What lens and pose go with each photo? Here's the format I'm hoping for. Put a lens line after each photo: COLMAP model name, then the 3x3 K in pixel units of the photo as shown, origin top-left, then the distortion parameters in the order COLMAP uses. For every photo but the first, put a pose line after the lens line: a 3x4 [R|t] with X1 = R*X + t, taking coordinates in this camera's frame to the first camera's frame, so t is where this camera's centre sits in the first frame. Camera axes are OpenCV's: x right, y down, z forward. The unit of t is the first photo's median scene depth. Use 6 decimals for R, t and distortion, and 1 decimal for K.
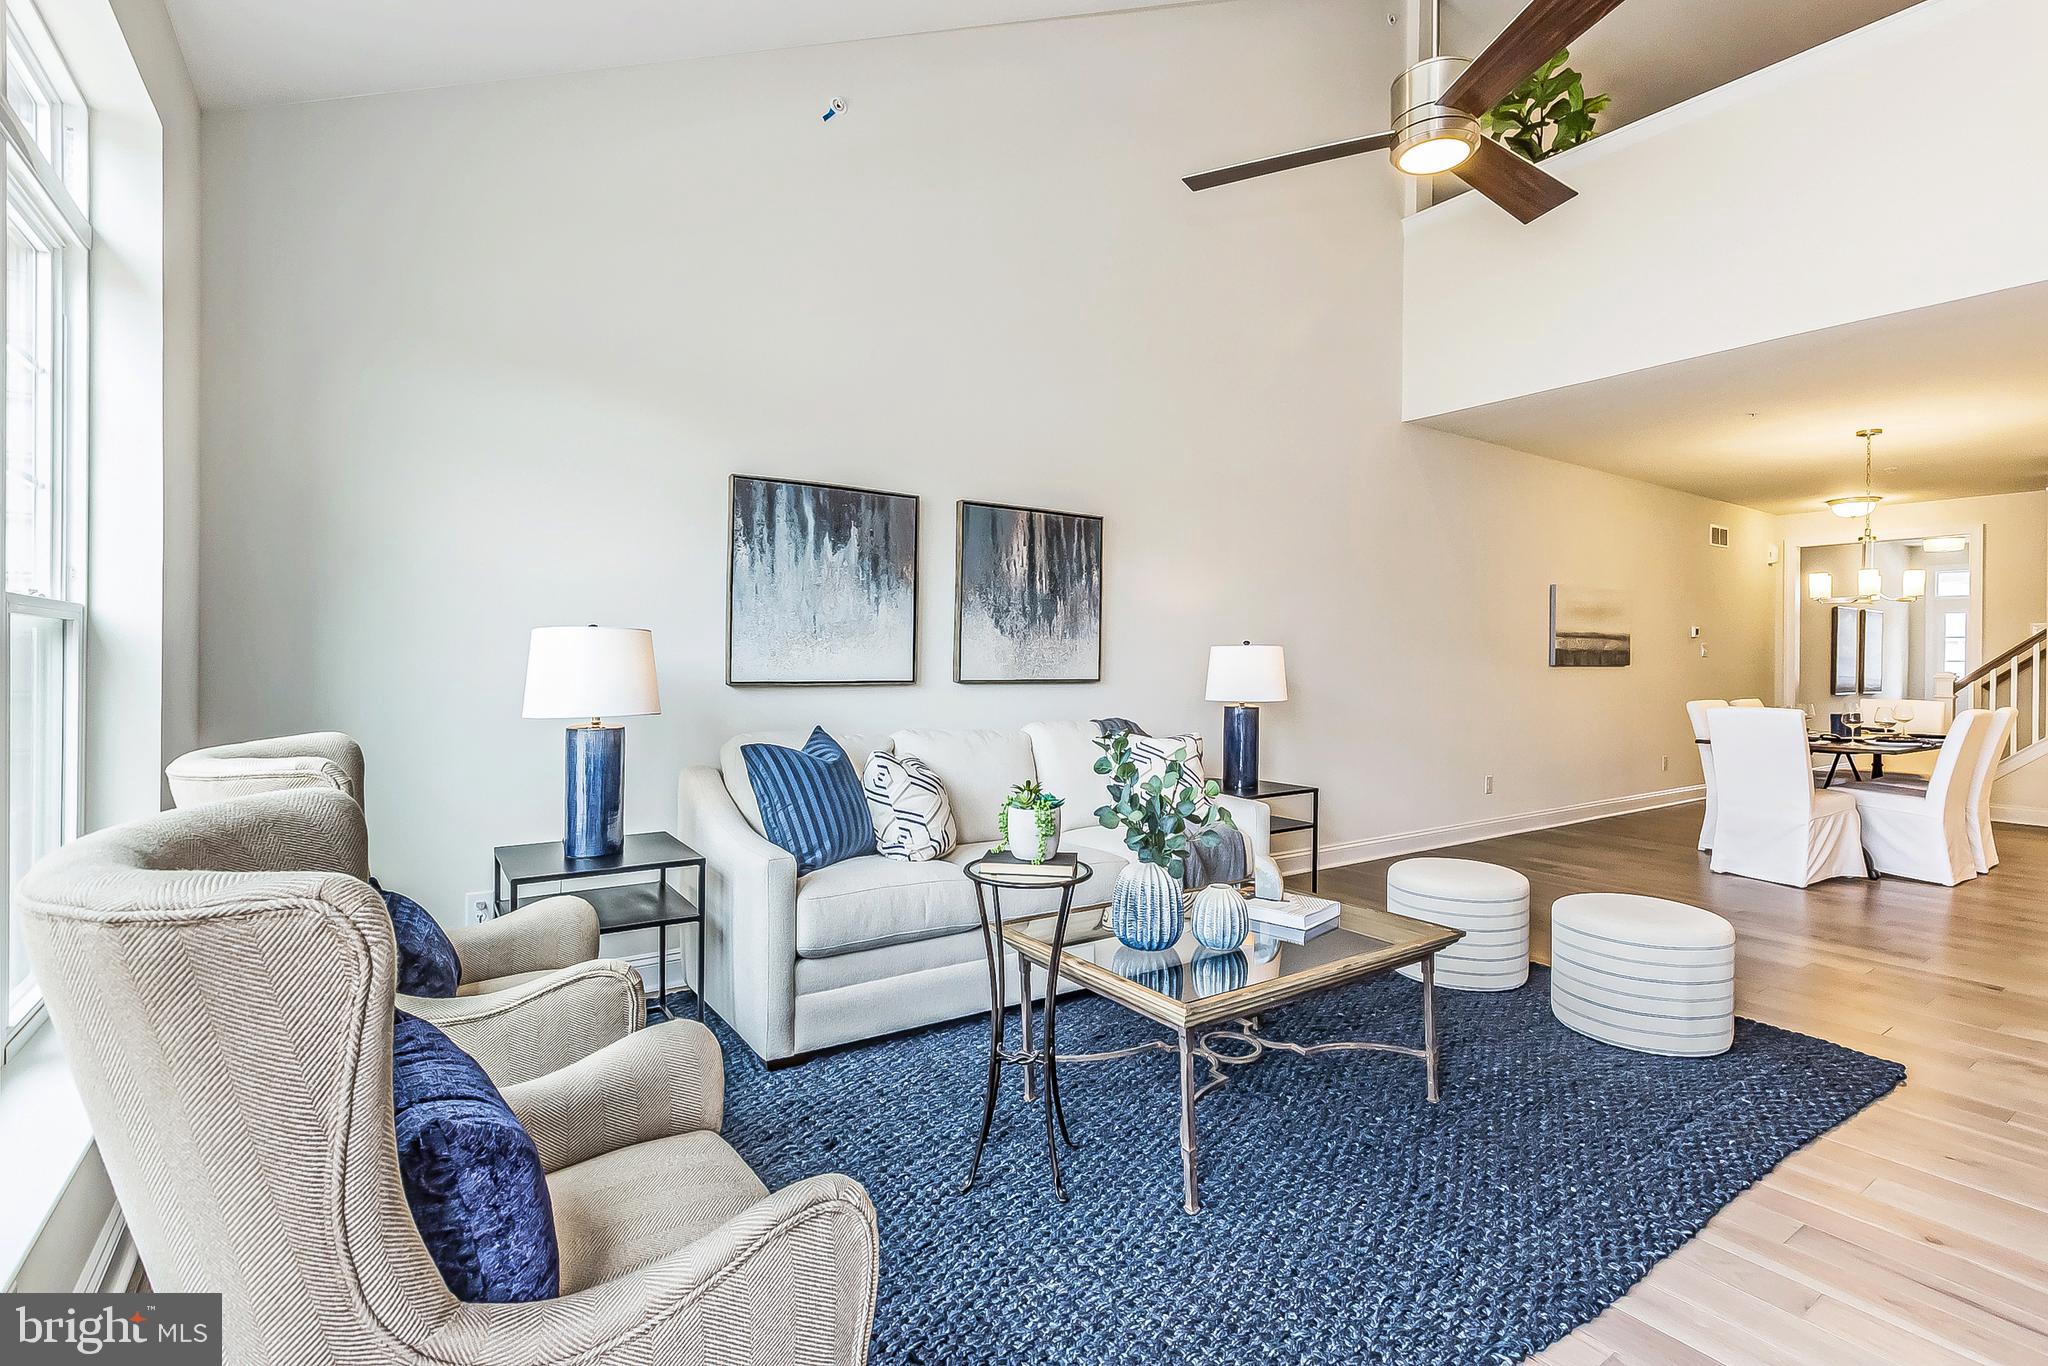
lens RADIAL K [[946.3, 0, 1029.1], [0, 946.3, 676.9], [0, 0, 1]] dist [0.003571, 0.001004]
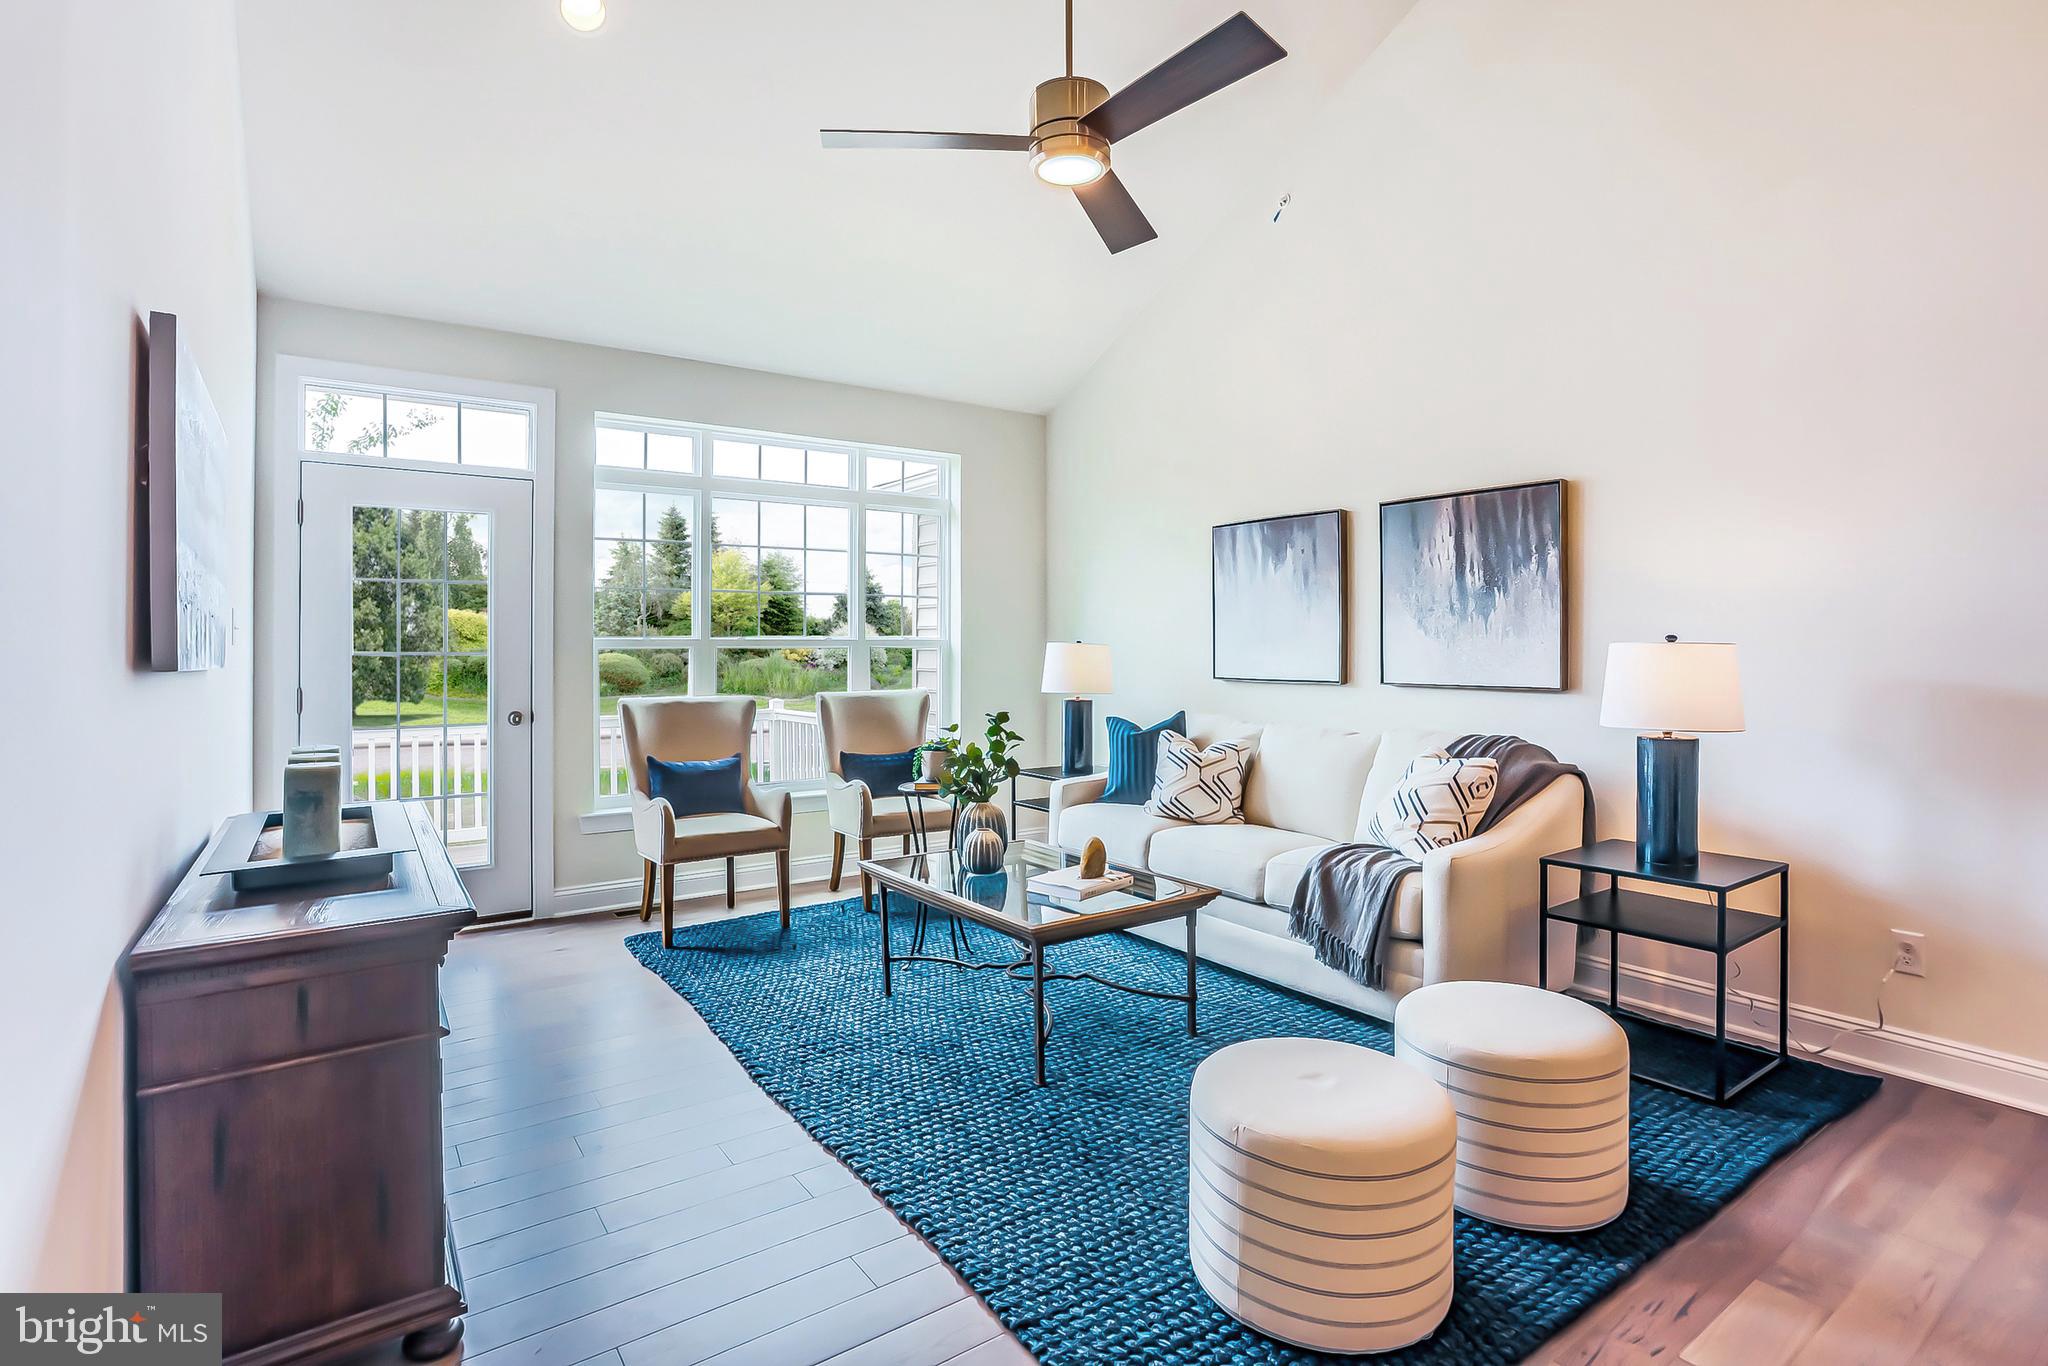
lens RADIAL K [[1058.9, 0, 1028.4], [0, 1058.9, 667.2], [0, 0, 1]] dist [0.005043, 0.000603]
pose [[0.064105, 0.016298, -0.997810, 0.978573], [-0.010714, 0.999820, 0.015642, -0.024890], [0.997886, 0.009688, 0.064268, 0.530618]]
